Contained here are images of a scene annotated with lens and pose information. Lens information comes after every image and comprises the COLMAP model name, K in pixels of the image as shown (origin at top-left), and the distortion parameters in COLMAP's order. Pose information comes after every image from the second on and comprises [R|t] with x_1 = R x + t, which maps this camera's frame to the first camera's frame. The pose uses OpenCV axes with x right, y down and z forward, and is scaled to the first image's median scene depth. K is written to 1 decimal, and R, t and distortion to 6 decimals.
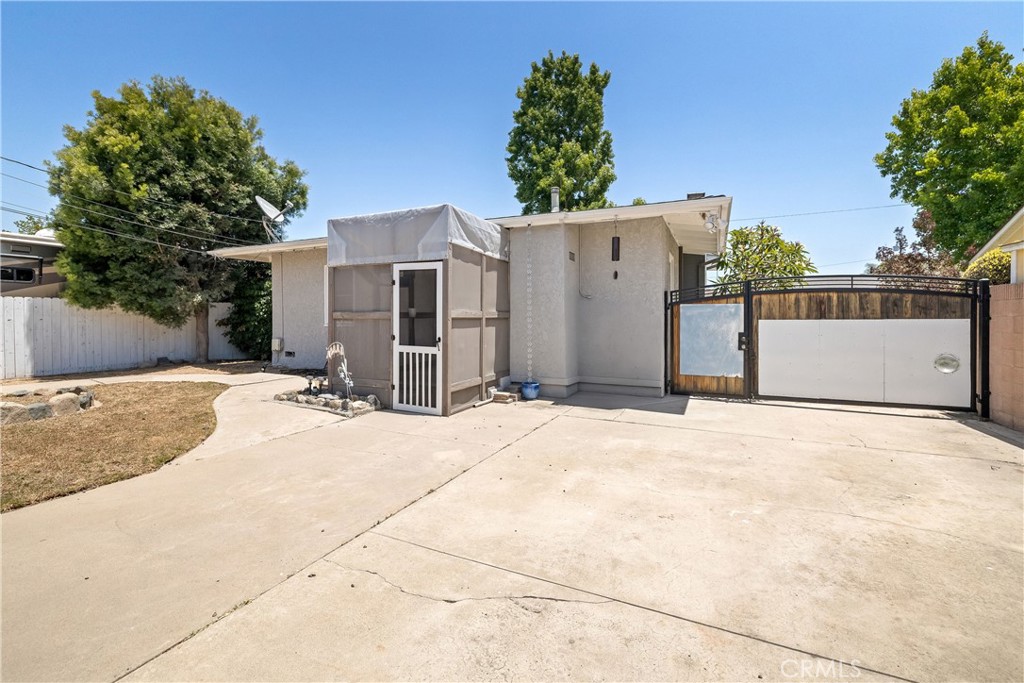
lens RADIAL K [[437.7, 0, 521.6], [0, 437.7, 317.3], [0, 0, 1]] dist [0.000424, 0.000094]
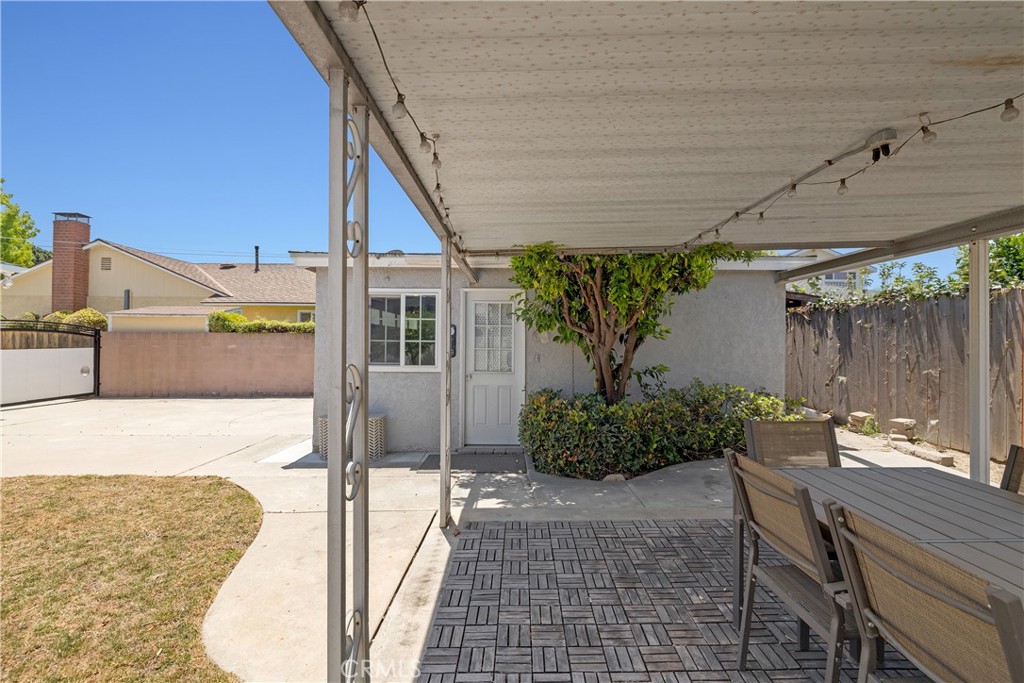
lens RADIAL K [[468.2, 0, 519.9], [0, 468.2, 341.8], [0, 0, 1]] dist [-0.004652, -0.000284]
pose [[-0.428596, -0.001585, 0.903495, -1.629462], [-0.003768, 0.999993, -0.000033, -0.029590], [-0.903488, -0.003419, -0.428599, 0.156693]]
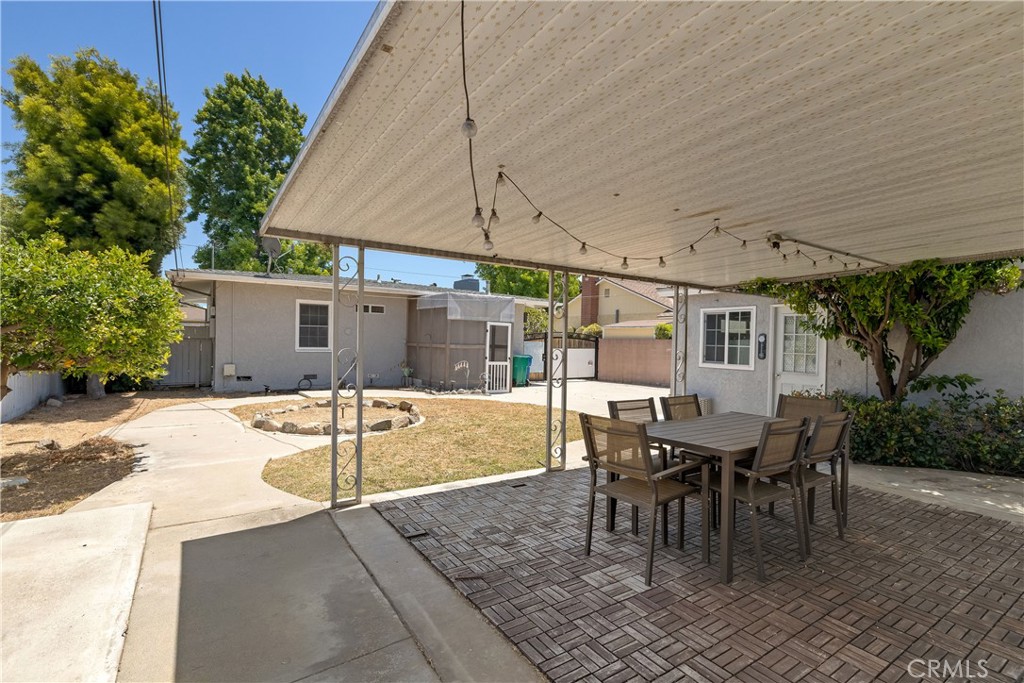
lens RADIAL K [[488.4, 0, 502.7], [0, 488.4, 338.3], [0, 0, 1]] dist [-0.011495, 0.000280]
pose [[0.524521, 0.017461, 0.851219, -2.188822], [-0.020309, 0.999762, -0.007993, -0.027960], [-0.851155, -0.013095, 0.524751, -0.254042]]
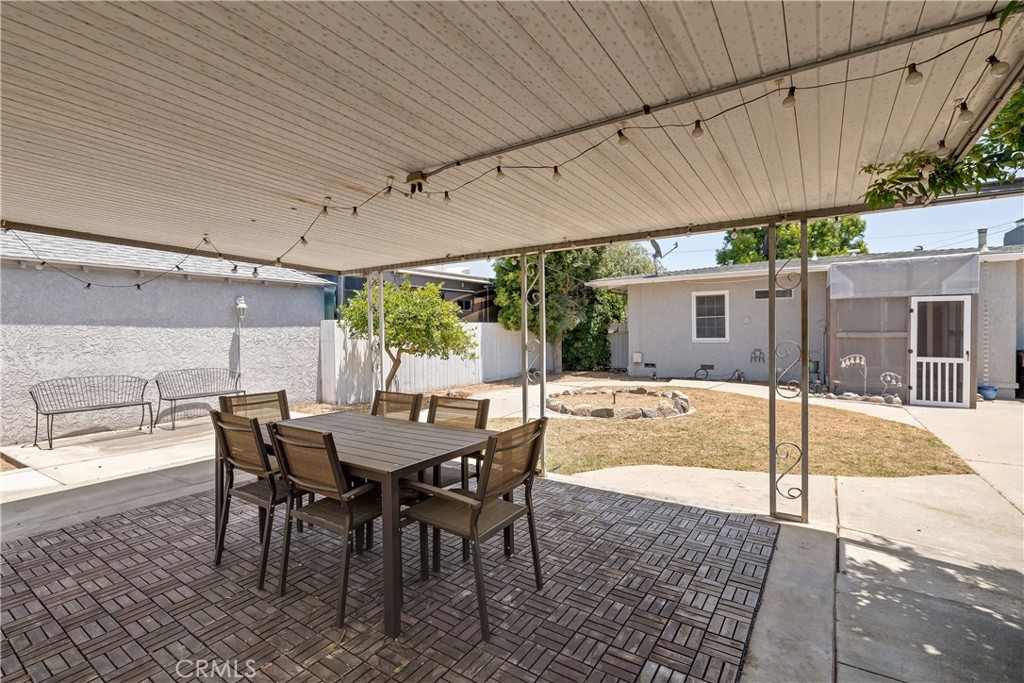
lens RADIAL K [[468.2, 0, 509.4], [0, 468.2, 337.5], [0, 0, 1]] dist [-0.004652, -0.000284]
pose [[0.986310, -0.009167, -0.164647, -1.285662], [0.011900, 0.999807, 0.015623, -0.033788], [0.164472, -0.017369, 0.986229, -0.634442]]
